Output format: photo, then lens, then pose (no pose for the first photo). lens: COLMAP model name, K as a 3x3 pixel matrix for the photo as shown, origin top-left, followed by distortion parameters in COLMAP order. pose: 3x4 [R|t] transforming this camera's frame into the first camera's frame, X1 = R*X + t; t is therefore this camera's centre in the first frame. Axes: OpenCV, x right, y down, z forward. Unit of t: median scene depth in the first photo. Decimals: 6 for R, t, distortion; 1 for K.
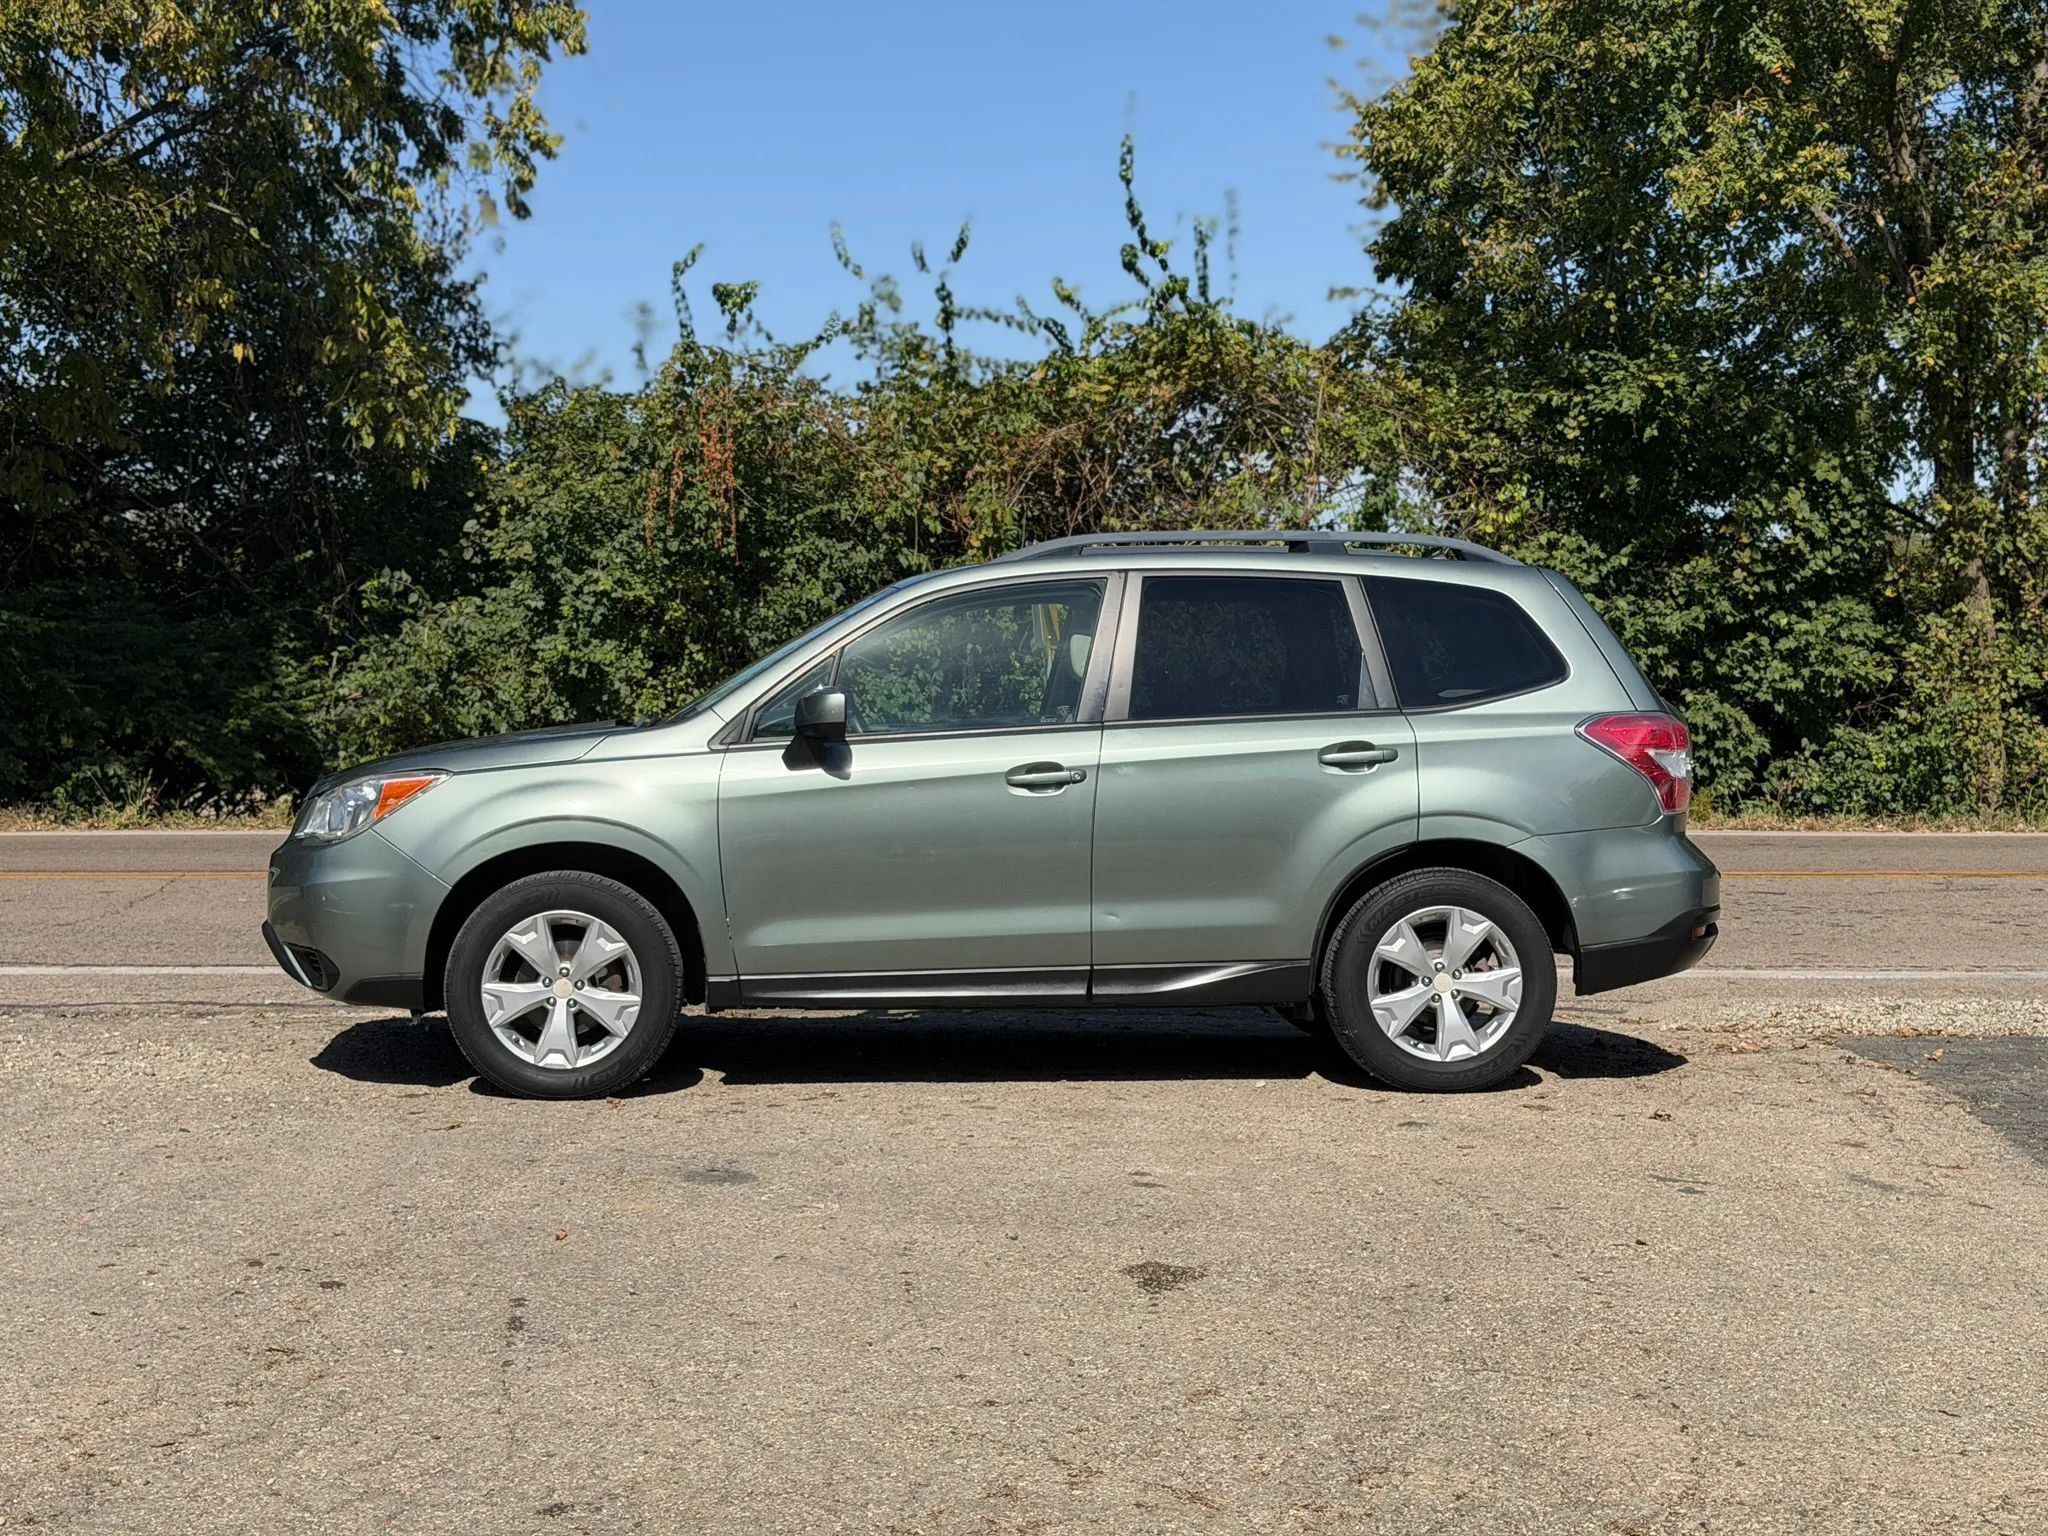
lens RADIAL K [[2844.9, 0, 1019.3], [0, 2844.9, 797.1], [0, 0, 1]] dist [0.120178, 0.000000]
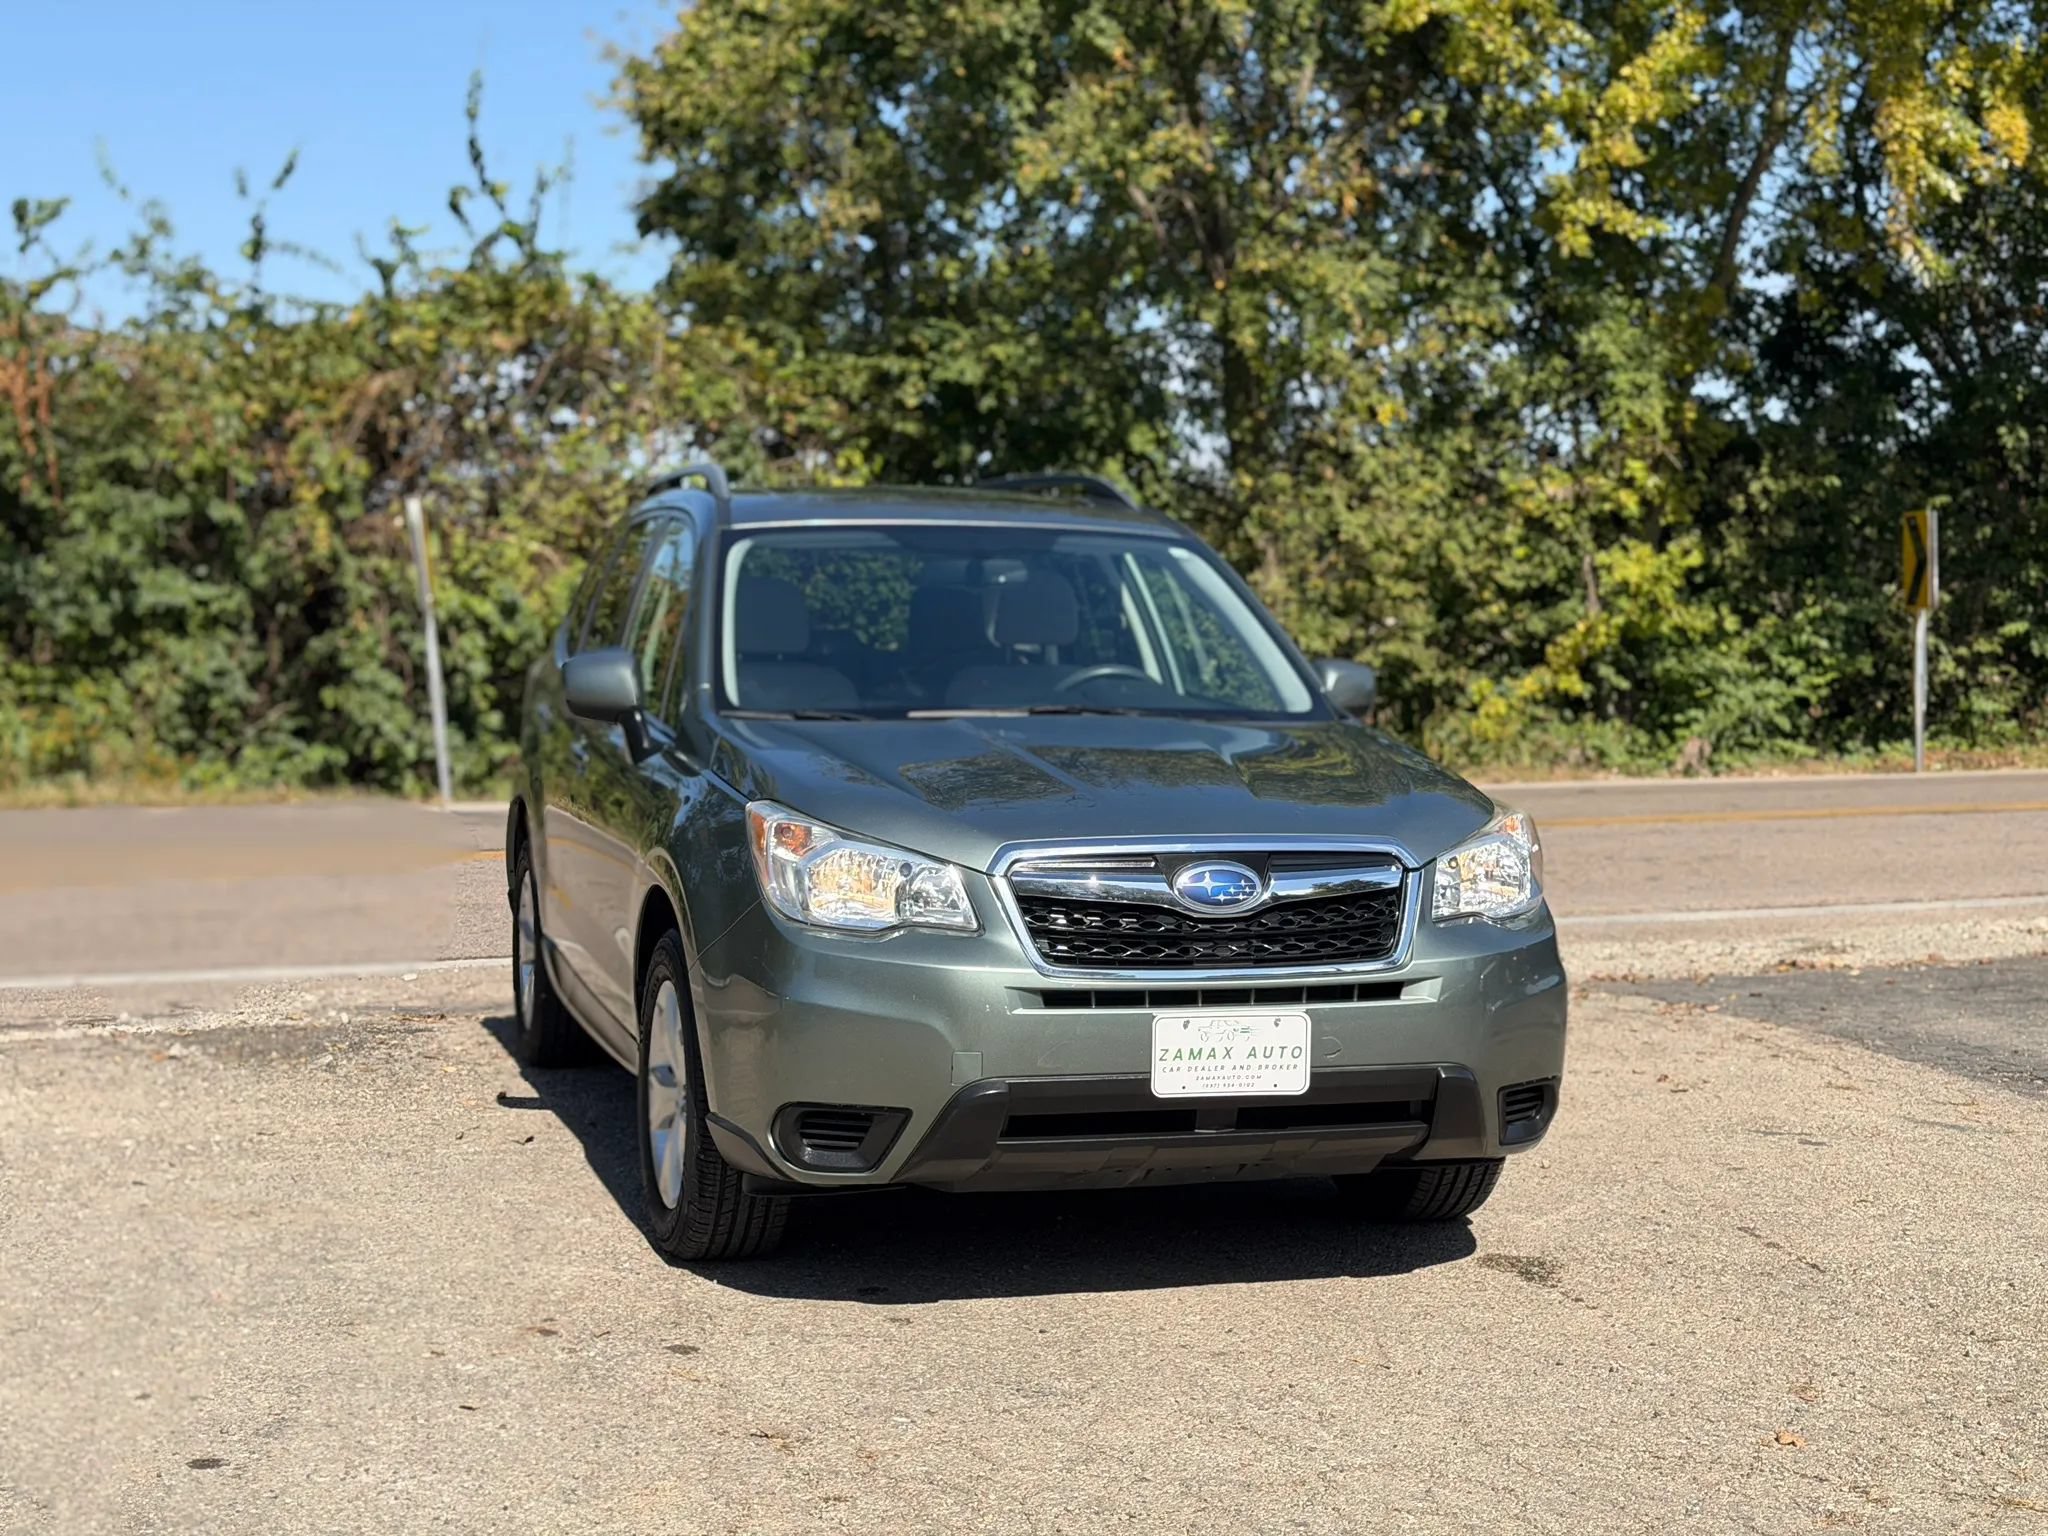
lens RADIAL K [[2844.9, 0, 1035.8], [0, 2844.9, 777.8], [0, 0, 1]] dist [0.120178, 0.000000]
pose [[0.938101, -0.017982, 0.345894, -0.113039], [0.016522, 0.999838, 0.007169, -0.000943], [-0.345967, -0.001010, 0.938246, 0.044640]]
